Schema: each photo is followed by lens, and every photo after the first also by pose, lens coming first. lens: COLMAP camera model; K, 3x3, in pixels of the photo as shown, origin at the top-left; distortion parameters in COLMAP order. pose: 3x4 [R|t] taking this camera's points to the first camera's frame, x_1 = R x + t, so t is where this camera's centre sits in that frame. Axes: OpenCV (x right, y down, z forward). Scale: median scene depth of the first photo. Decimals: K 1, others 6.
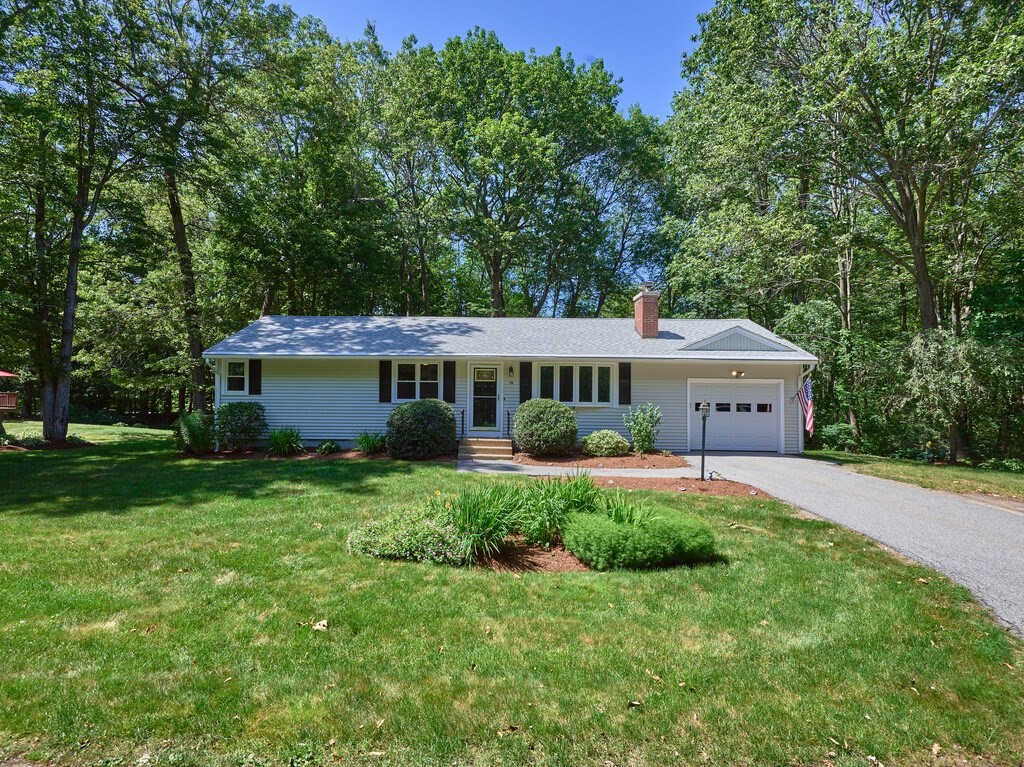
lens RADIAL K [[477.2, 0, 512.0], [0, 477.2, 383.5], [0, 0, 1]] dist [-0.000174, 0.000046]
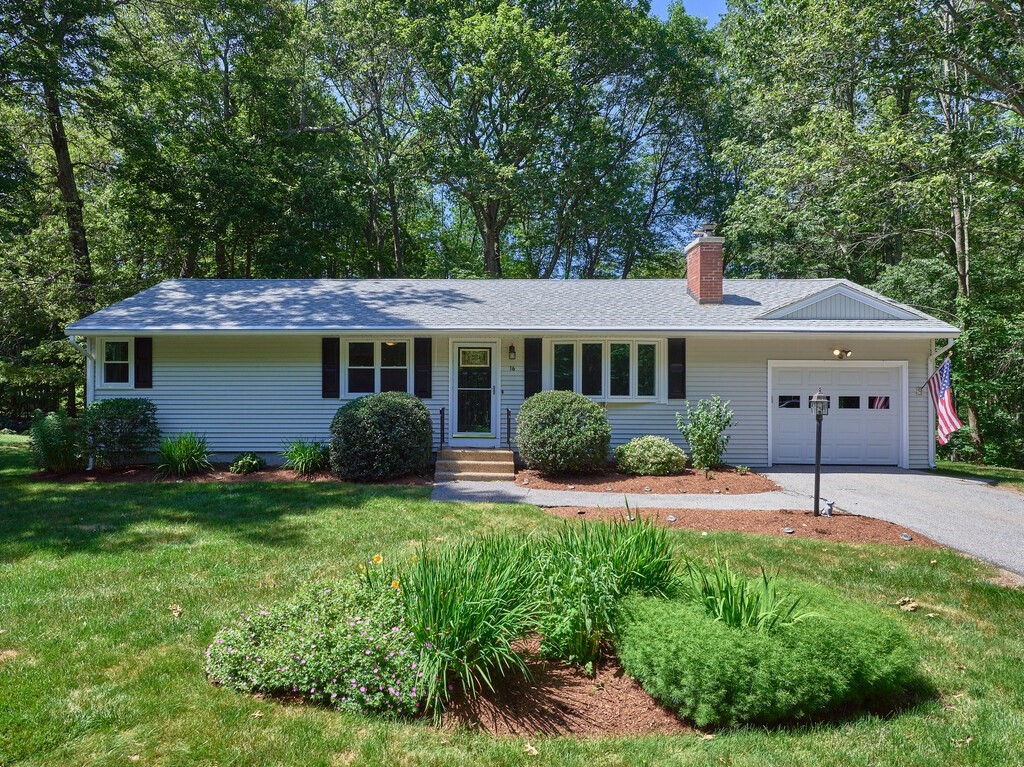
lens RADIAL K [[595.2, 0, 512.0], [0, 595.2, 383.5], [0, 0, 1]] dist [0.002773, -0.000317]
pose [[0.999981, -0.006096, 0.000113, -0.002239], [0.006095, 0.999923, 0.010768, 0.011153], [-0.000178, -0.010767, 0.999942, 0.138307]]
